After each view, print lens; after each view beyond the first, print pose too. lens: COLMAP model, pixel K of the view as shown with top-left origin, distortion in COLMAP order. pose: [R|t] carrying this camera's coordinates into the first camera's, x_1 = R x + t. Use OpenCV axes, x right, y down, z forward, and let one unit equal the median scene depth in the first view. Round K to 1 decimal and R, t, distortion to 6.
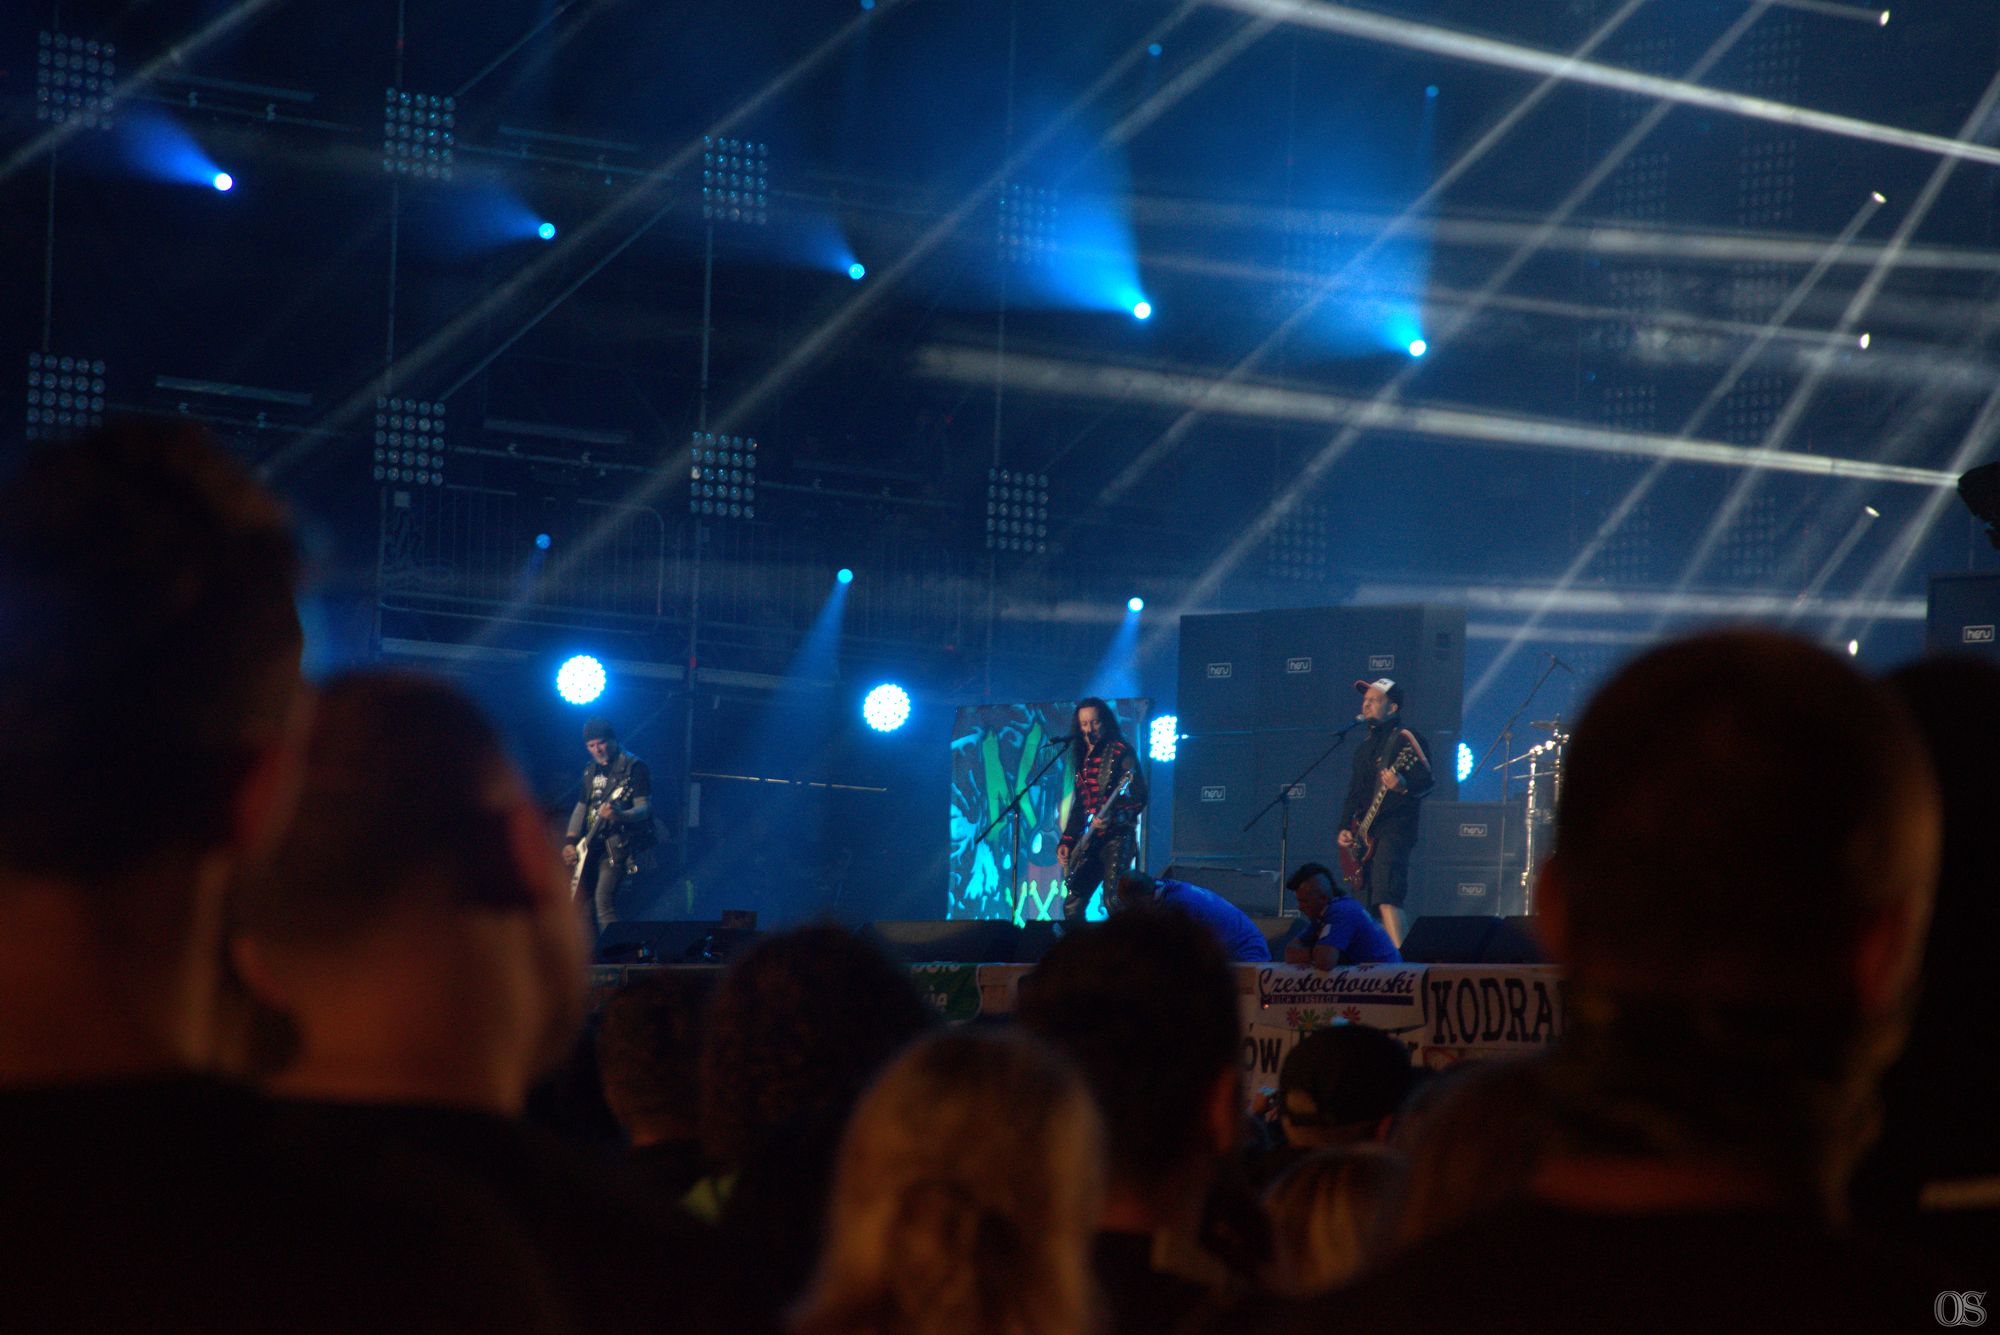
lens RADIAL K [[9065.6, 0, 938.3], [0, 9065.6, 670.5], [0, 0, 1]] dist [1.794238, -2.683910]
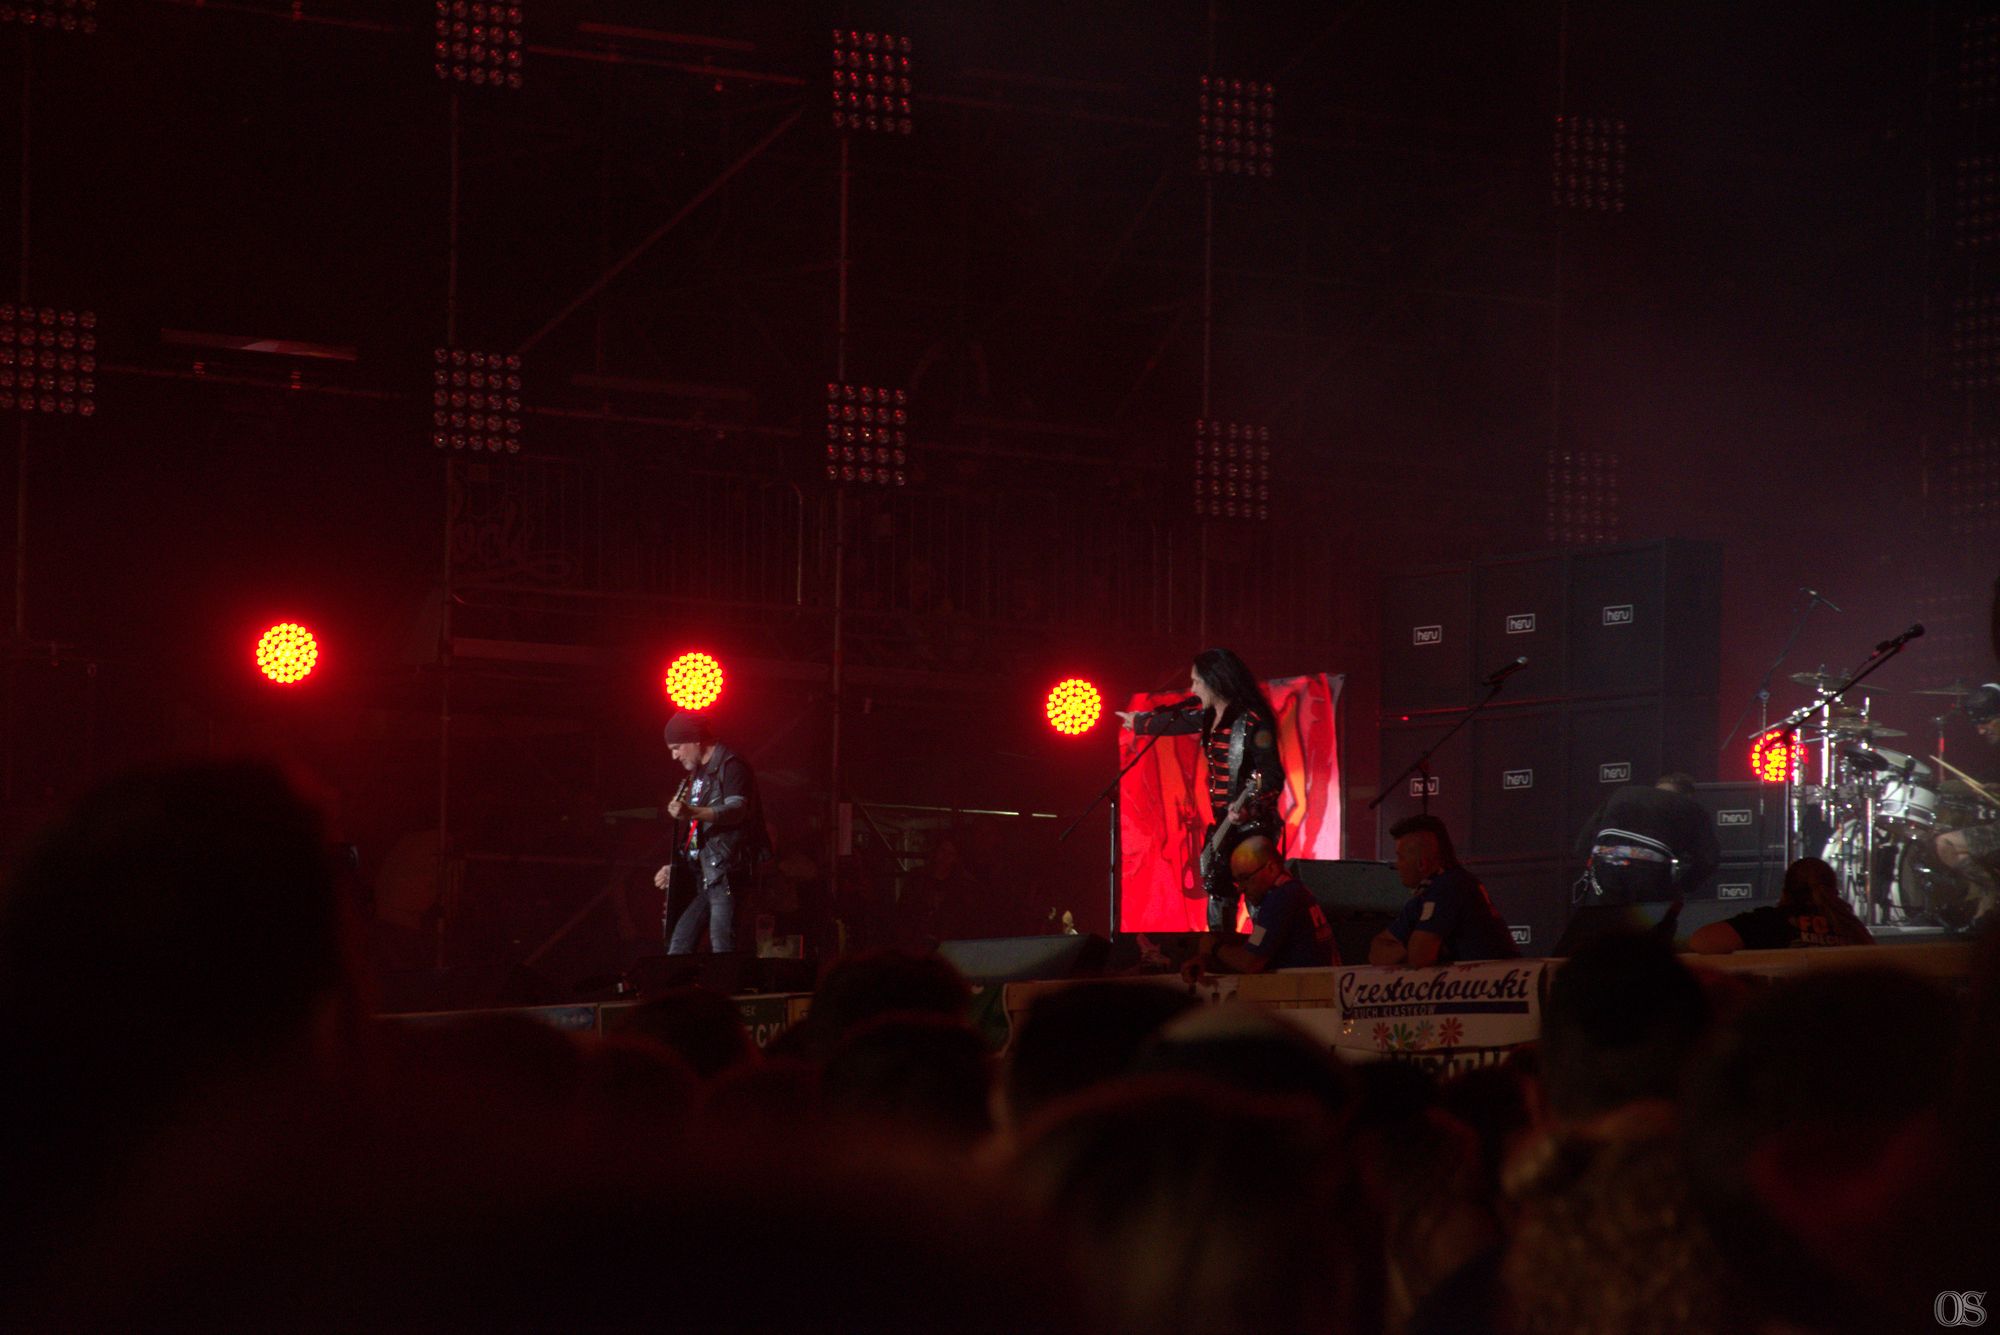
lens RADIAL K [[9065.6, 0, 938.3], [0, 9065.6, 670.5], [0, 0, 1]] dist [1.794238, -2.683910]
pose [[0.997292, -0.031833, -0.066293, 0.040038], [0.030995, 0.999427, -0.013629, 0.012595], [0.066689, 0.011537, 0.997707, 0.176798]]
